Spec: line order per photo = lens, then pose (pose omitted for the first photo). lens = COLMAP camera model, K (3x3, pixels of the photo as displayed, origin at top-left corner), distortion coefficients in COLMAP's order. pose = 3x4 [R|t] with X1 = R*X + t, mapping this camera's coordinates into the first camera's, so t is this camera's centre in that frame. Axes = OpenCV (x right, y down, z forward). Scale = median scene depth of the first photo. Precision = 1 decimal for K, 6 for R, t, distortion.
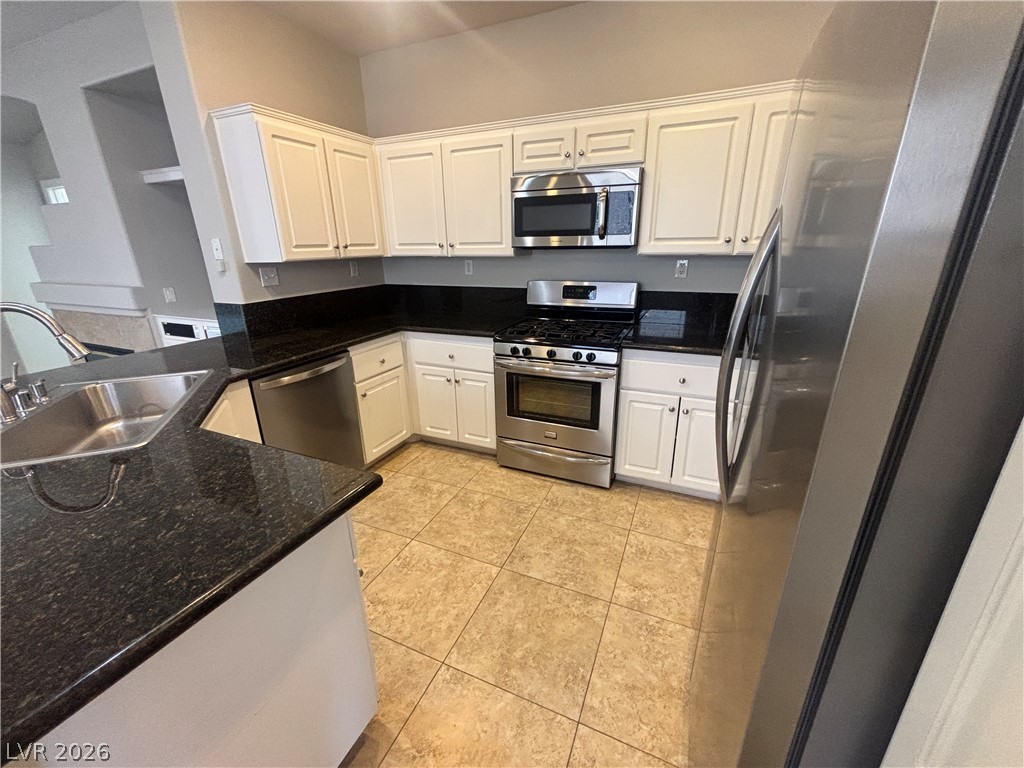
lens RADIAL K [[419.5, 0, 510.4], [0, 419.5, 387.8], [0, 0, 1]] dist [0.015217, -0.001869]
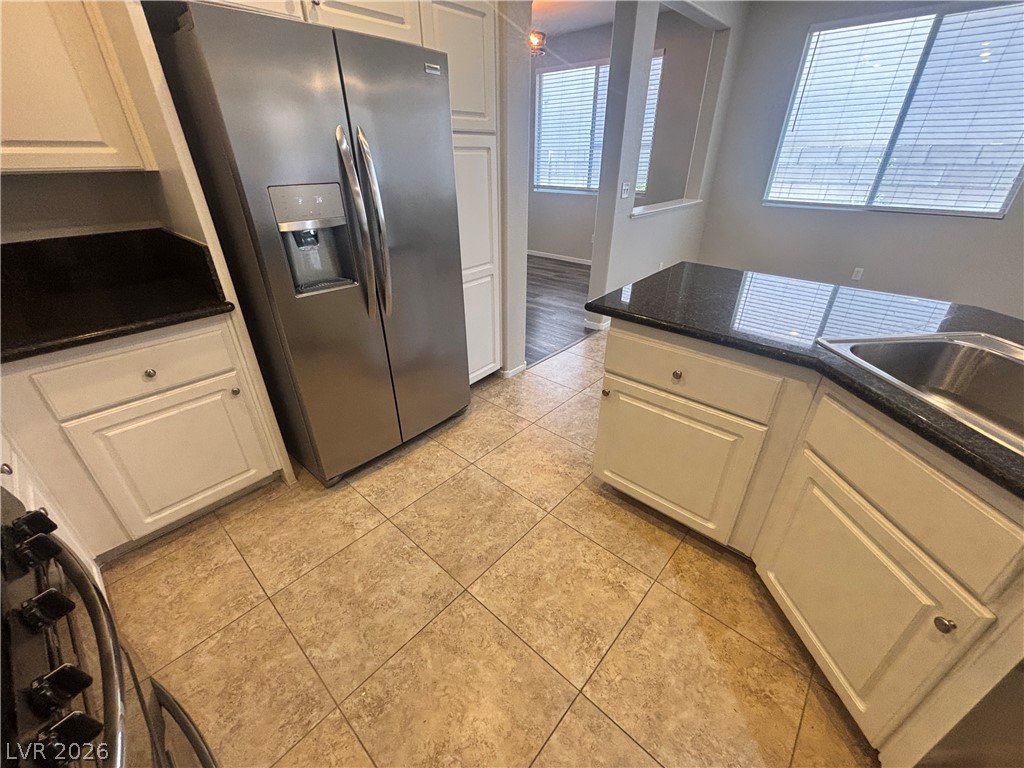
lens RADIAL K [[419.5, 0, 512.5], [0, 419.5, 382.3], [0, 0, 1]] dist [0.015217, -0.001869]
pose [[-0.950240, -0.130332, 0.282943, -0.299541], [0.121467, 0.681365, 0.721795, -0.430220], [-0.286860, 0.720247, -0.631629, 1.286950]]
